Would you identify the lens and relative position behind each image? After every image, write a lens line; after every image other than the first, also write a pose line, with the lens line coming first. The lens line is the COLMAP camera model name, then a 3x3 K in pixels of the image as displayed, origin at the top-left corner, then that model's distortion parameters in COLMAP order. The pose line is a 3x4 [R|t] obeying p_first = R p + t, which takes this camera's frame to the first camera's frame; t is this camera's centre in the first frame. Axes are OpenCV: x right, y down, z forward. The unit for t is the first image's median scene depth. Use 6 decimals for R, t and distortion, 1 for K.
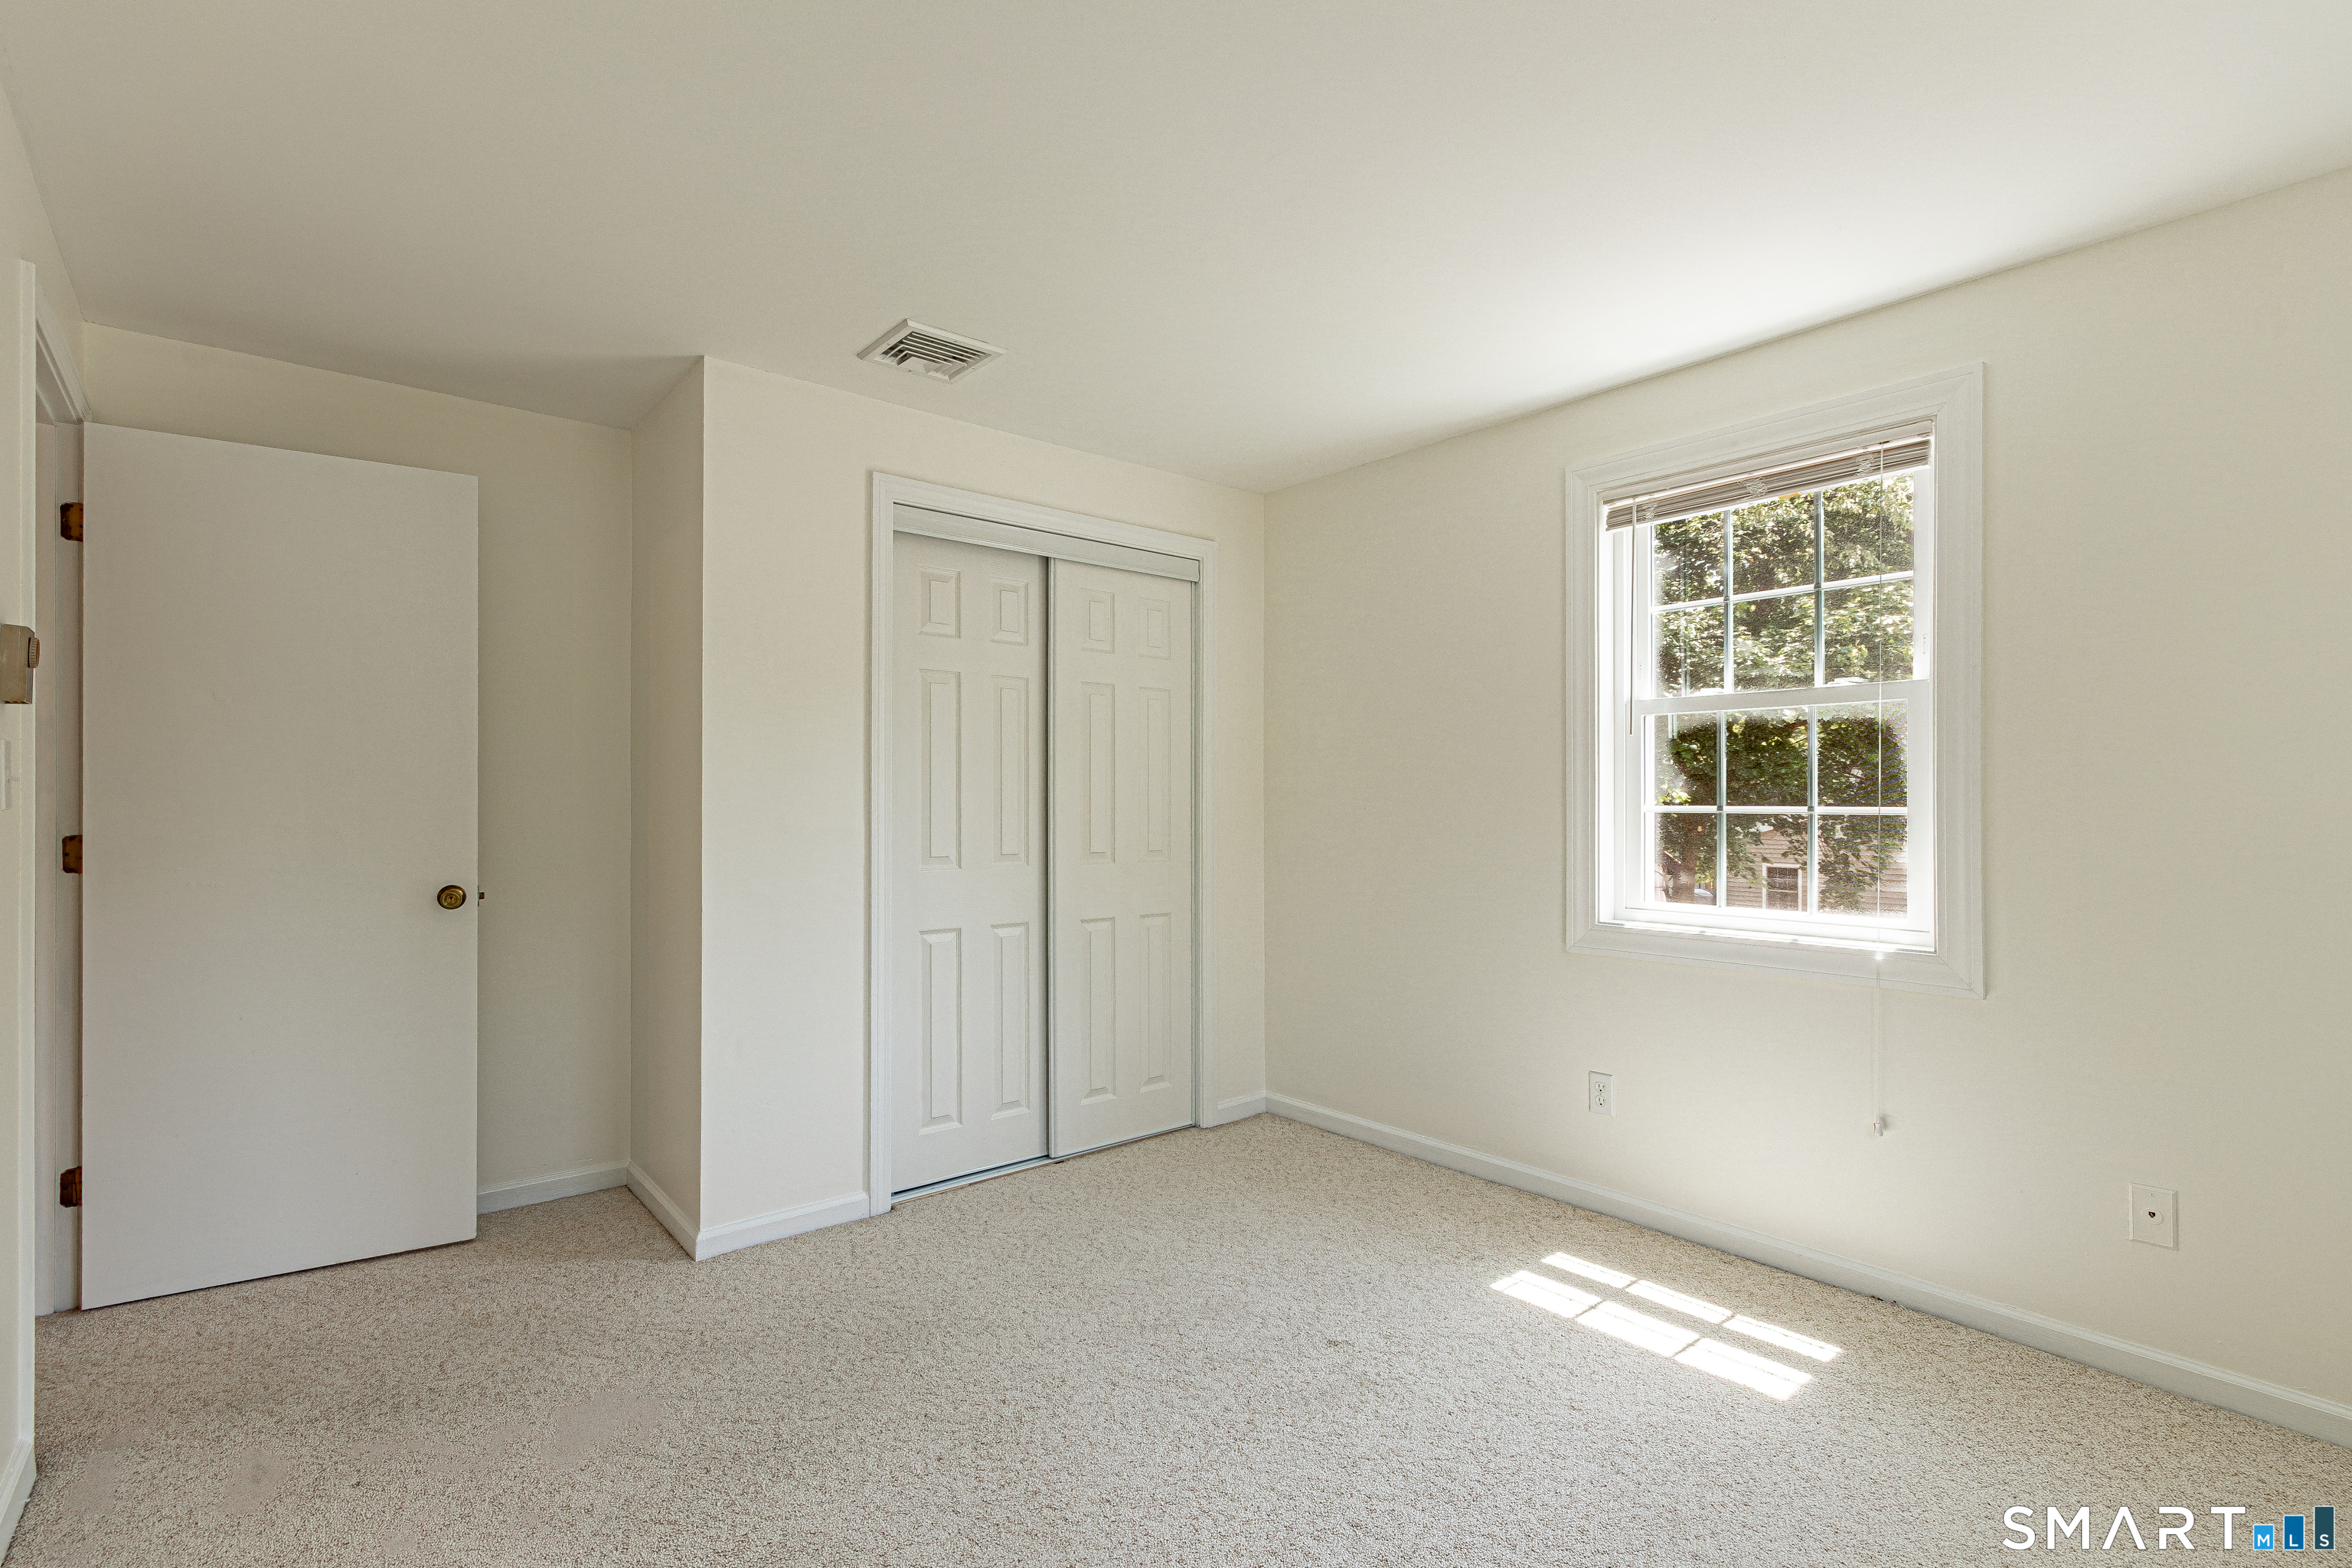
lens RADIAL K [[1103.3, 0, 1159.5], [0, 1103.3, 796.7], [0, 0, 1]] dist [-0.000121, 0.000293]
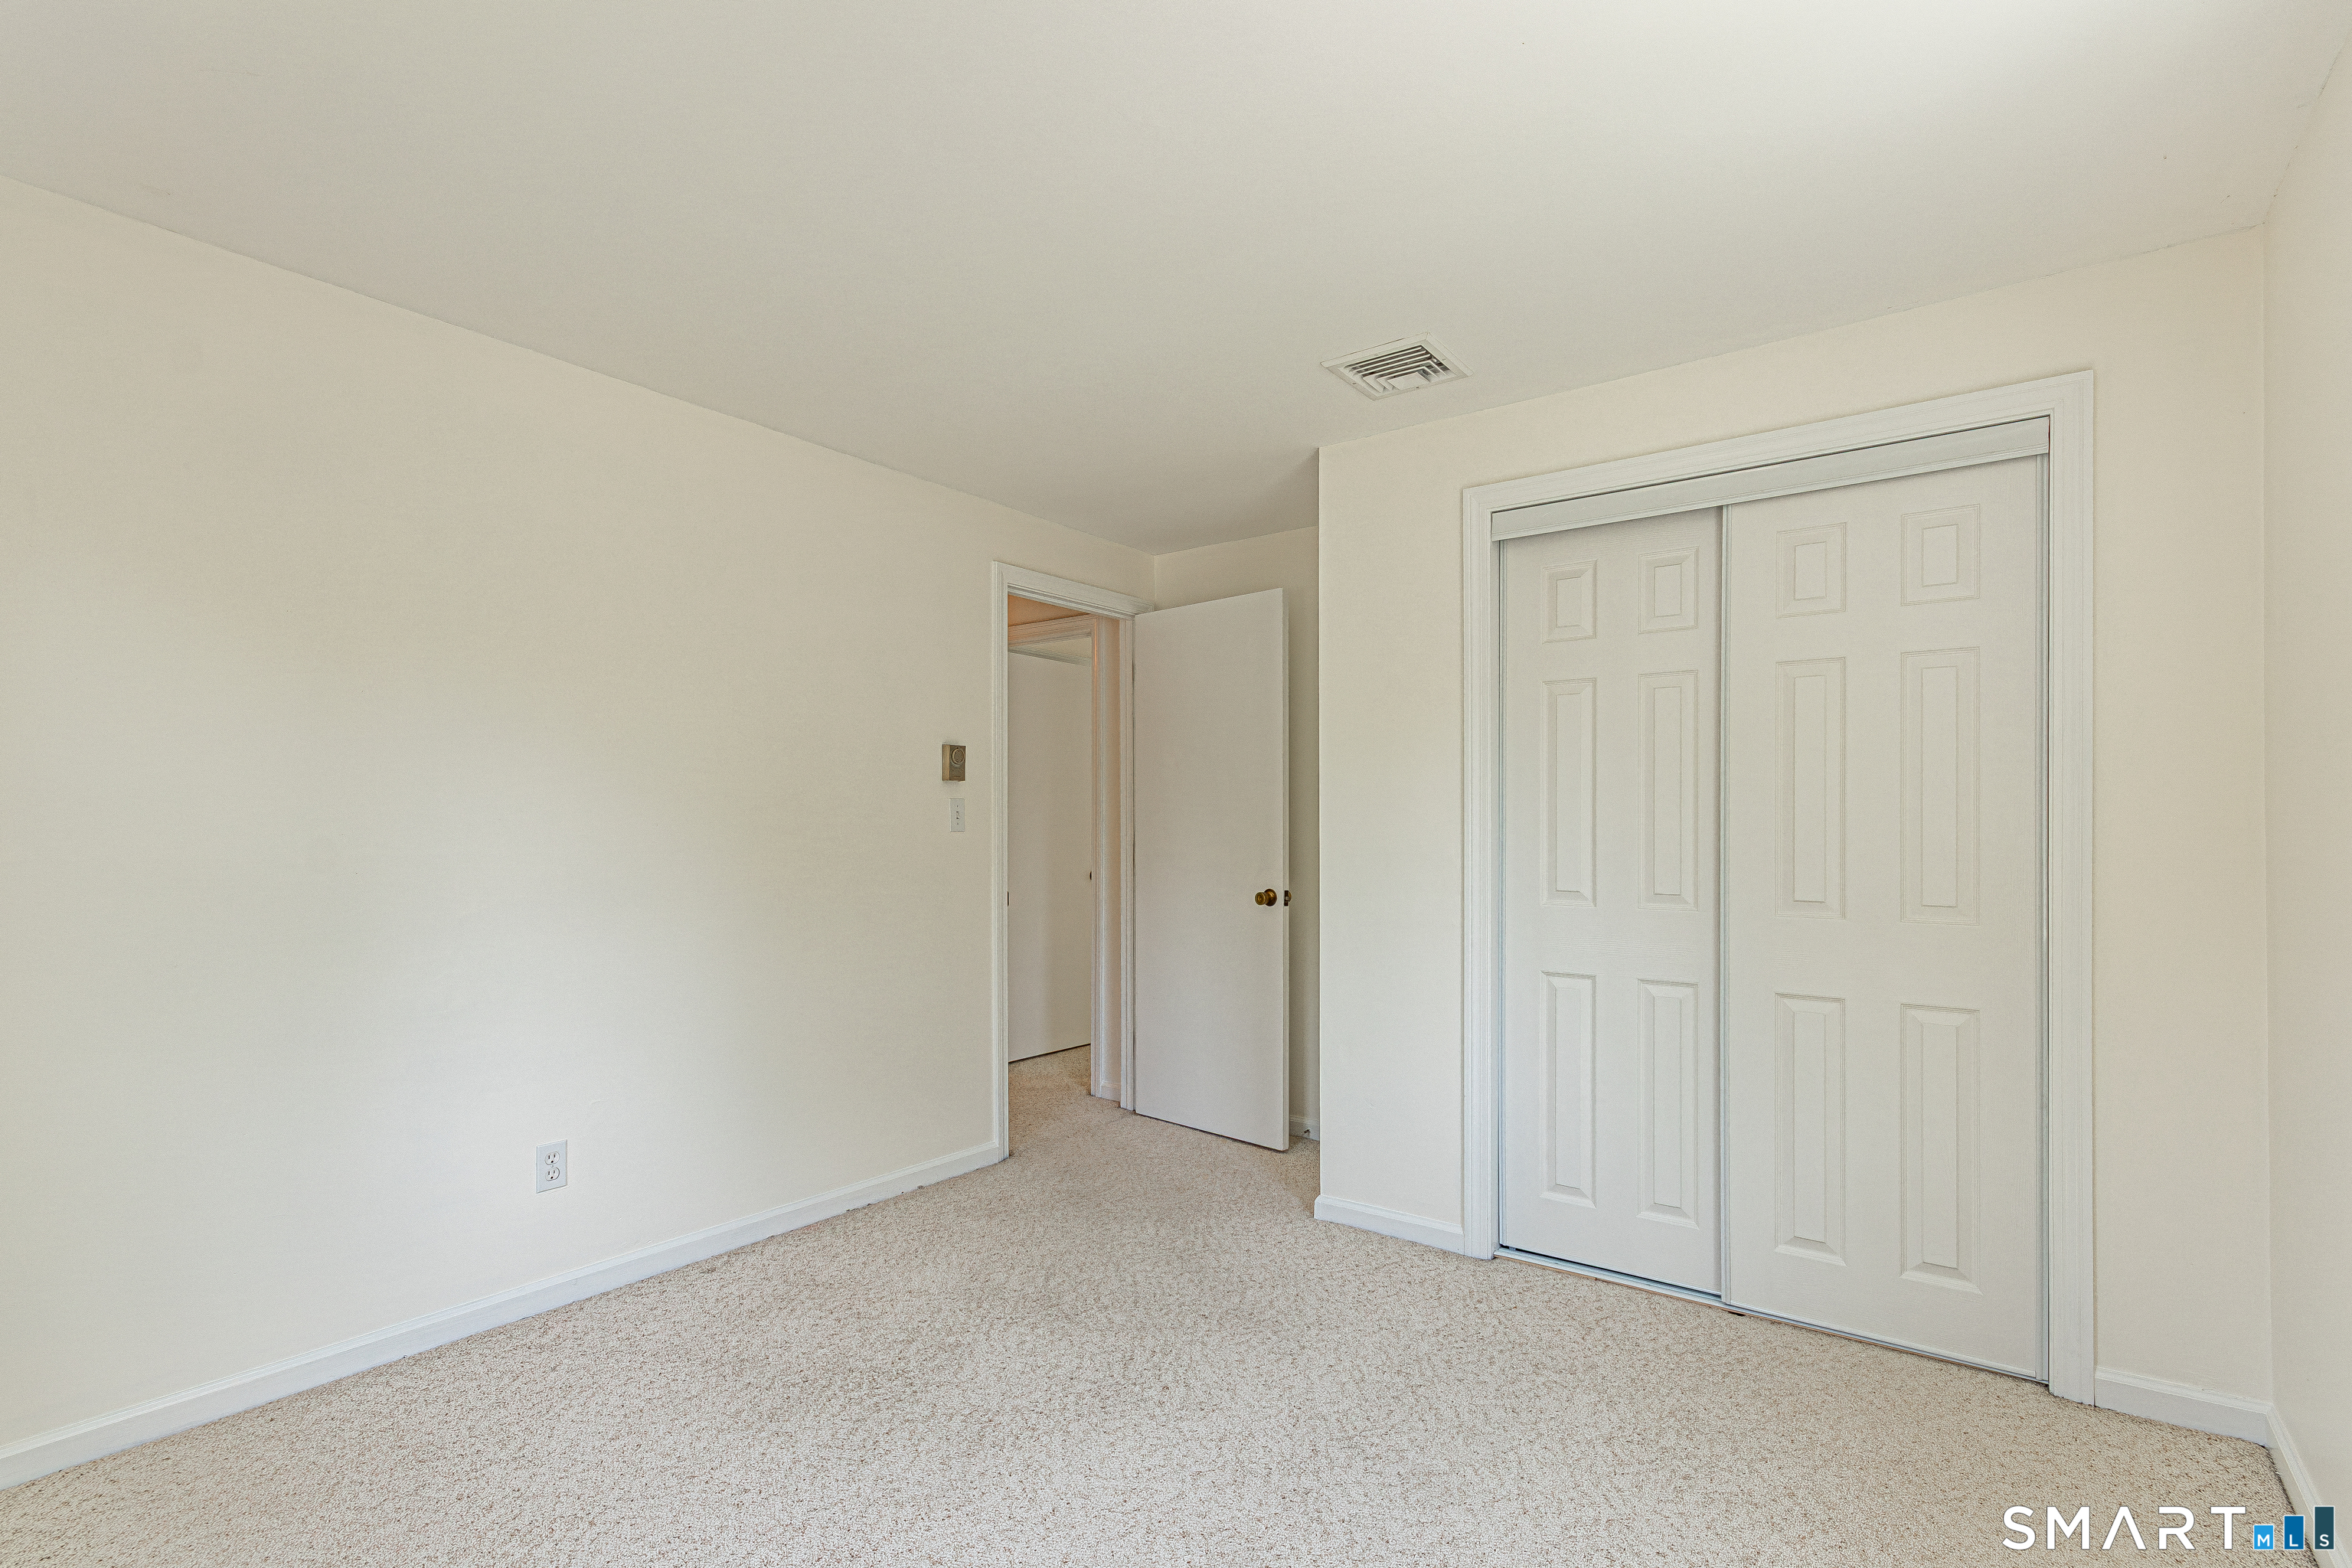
lens RADIAL K [[1103.3, 0, 1162.8], [0, 1103.3, 808.2], [0, 0, 1]] dist [-0.000121, 0.000293]
pose [[0.223281, -0.015441, -0.974632, 0.578625], [0.007773, 0.999871, -0.014060, -0.001557], [0.974723, -0.004436, 0.223373, 0.480161]]
